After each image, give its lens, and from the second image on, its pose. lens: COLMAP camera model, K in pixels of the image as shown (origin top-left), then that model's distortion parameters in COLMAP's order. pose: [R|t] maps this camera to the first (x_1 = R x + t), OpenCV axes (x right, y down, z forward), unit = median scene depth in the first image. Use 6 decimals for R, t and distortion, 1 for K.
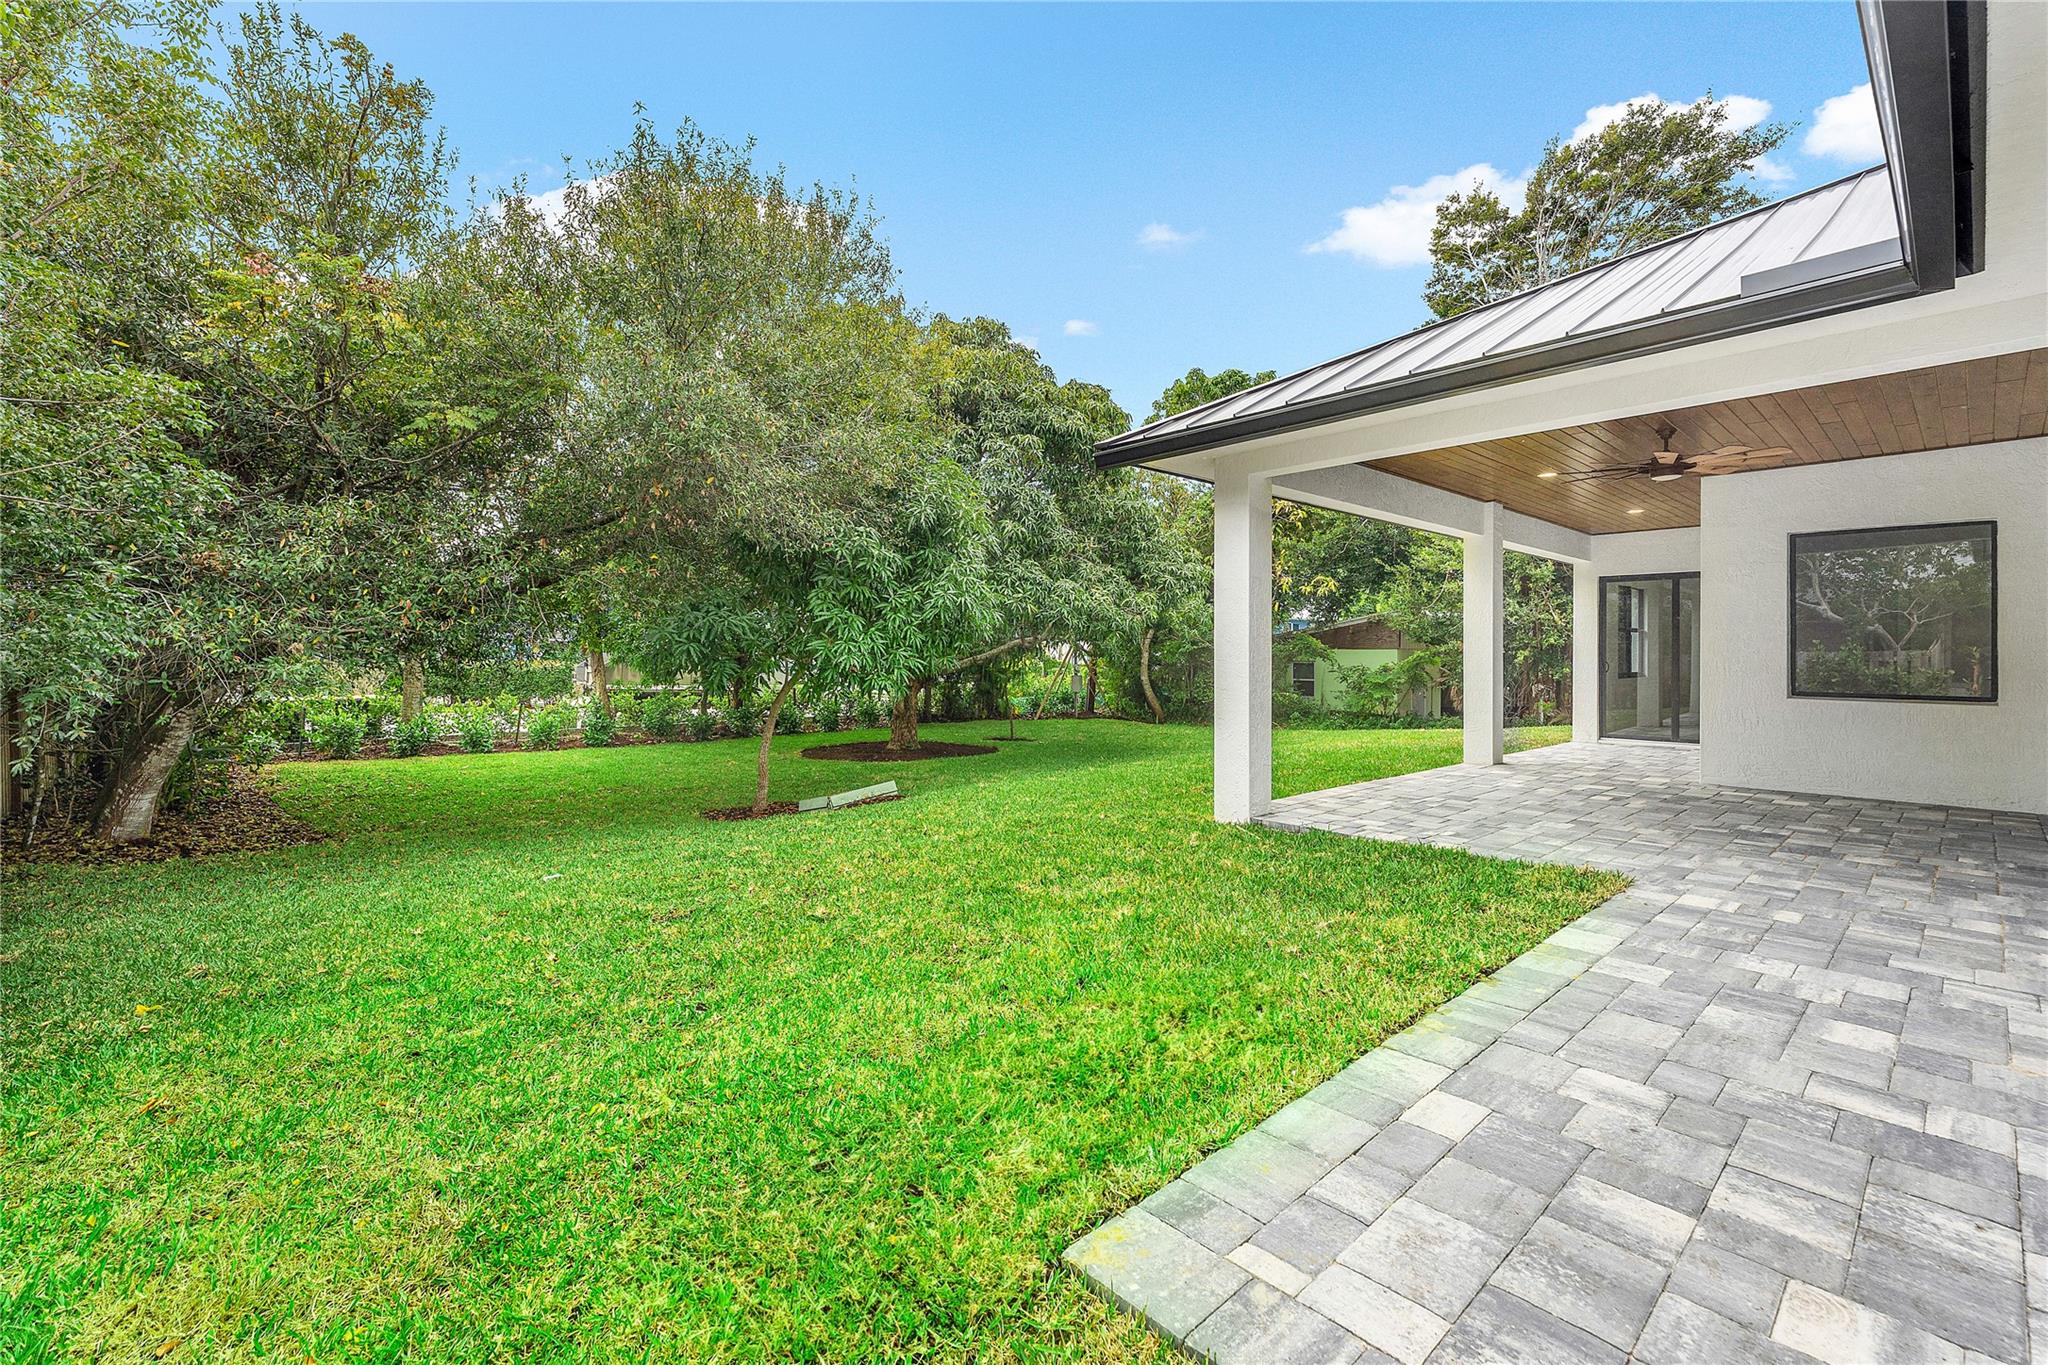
lens RADIAL K [[843.8, 0, 1020.9], [0, 843.8, 655.4], [0, 0, 1]] dist [-0.000776, -0.000241]
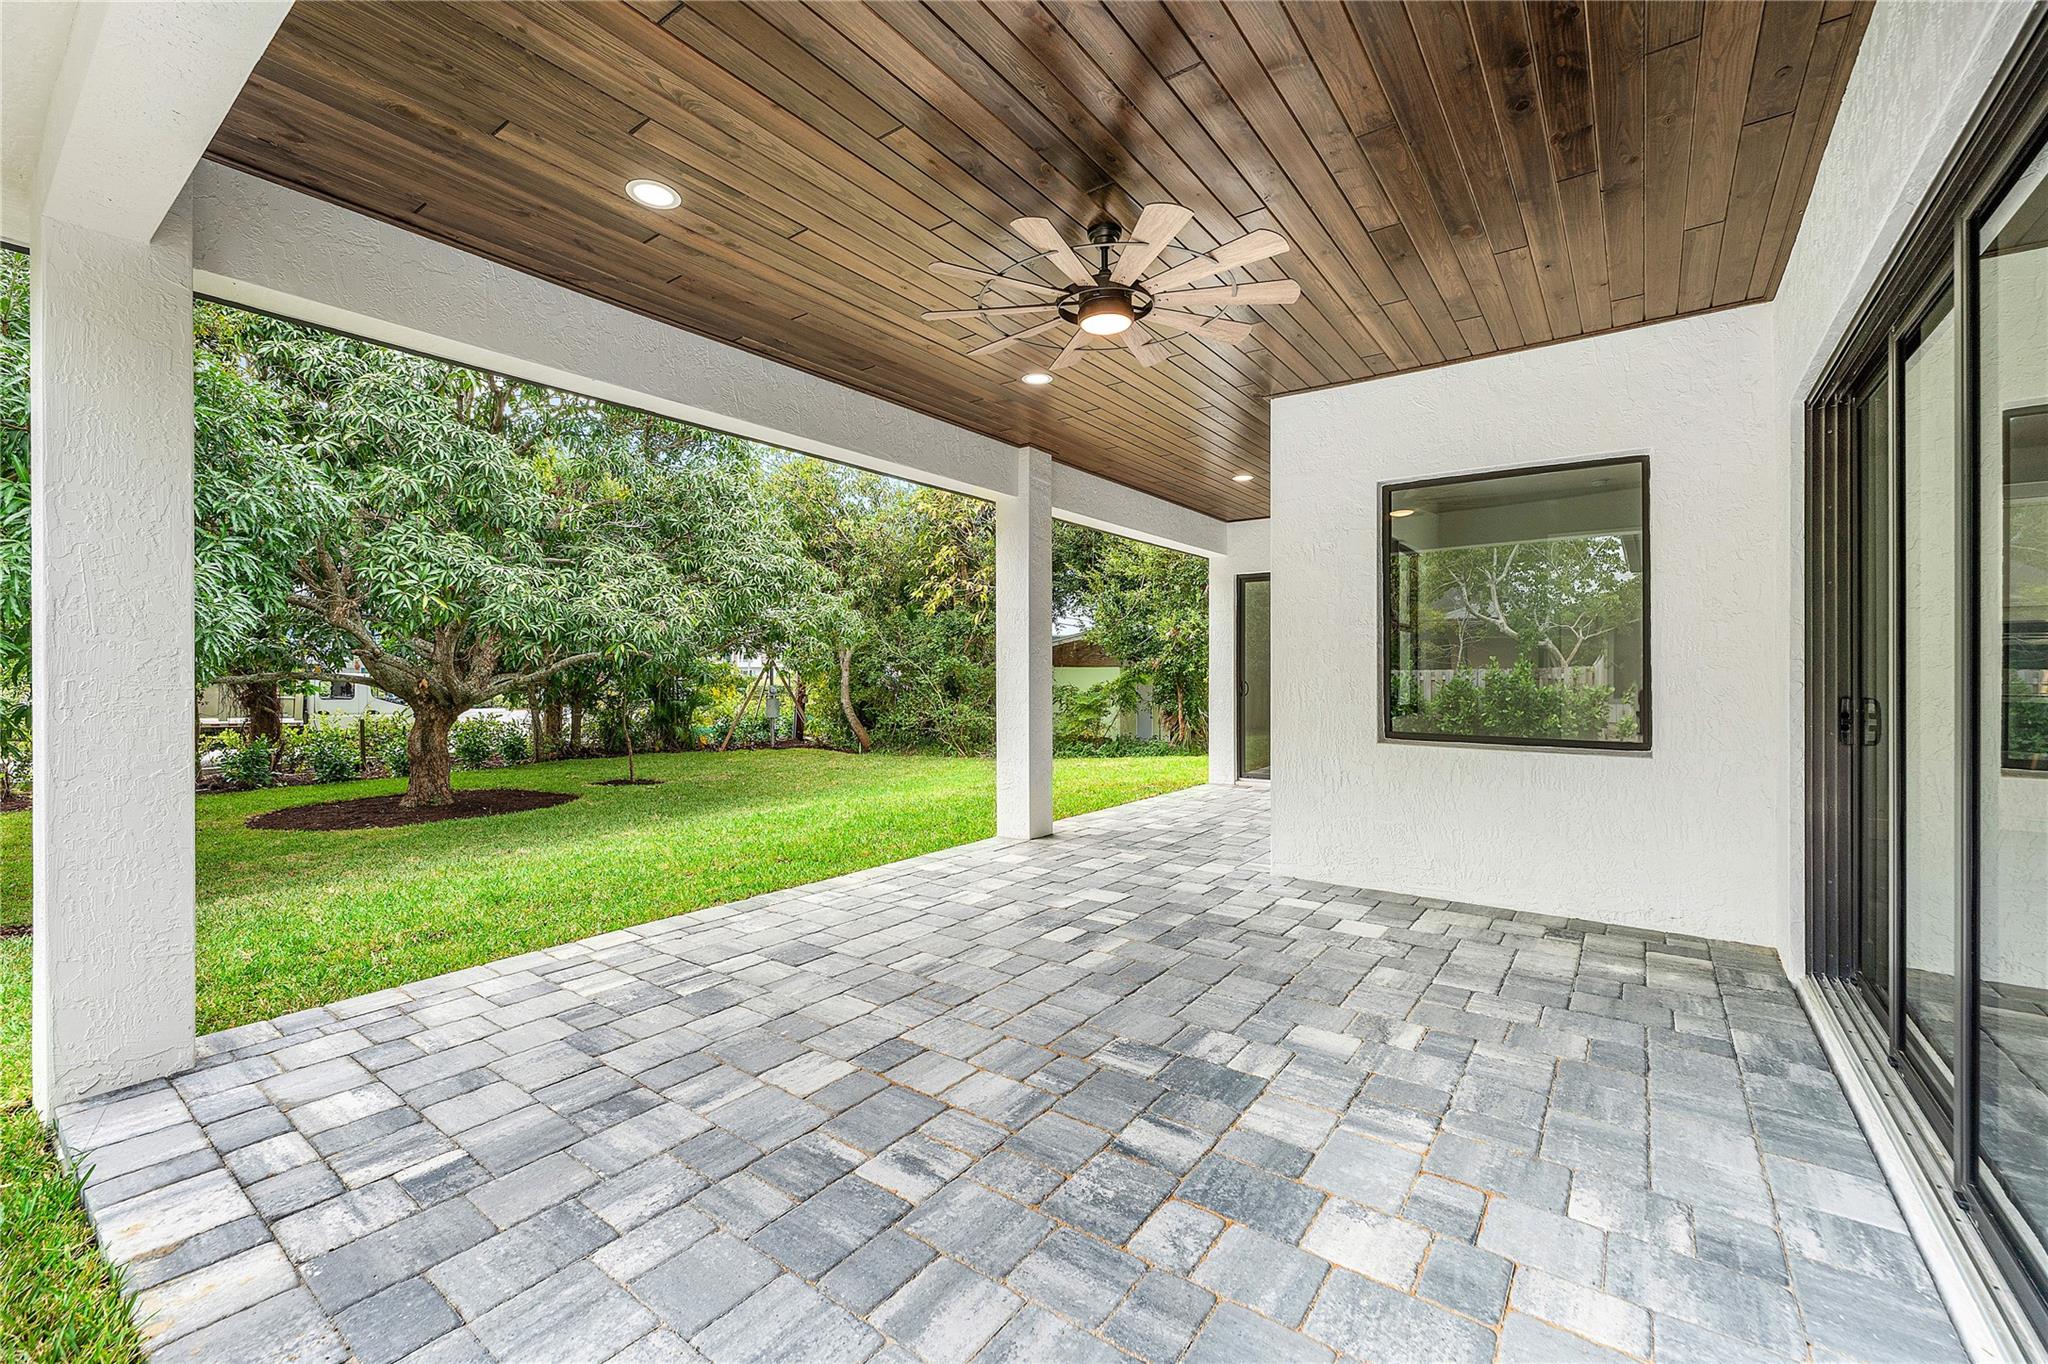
lens RADIAL K [[836.0, 0, 1024.0], [0, 836.0, 682.0], [0, 0, 1]] dist [0.000802, 0.000002]
pose [[0.977014, -0.006541, 0.213074, 0.232323], [0.004264, 0.999929, 0.011146, -0.001835], [-0.213132, -0.009982, 0.976972, 0.199428]]
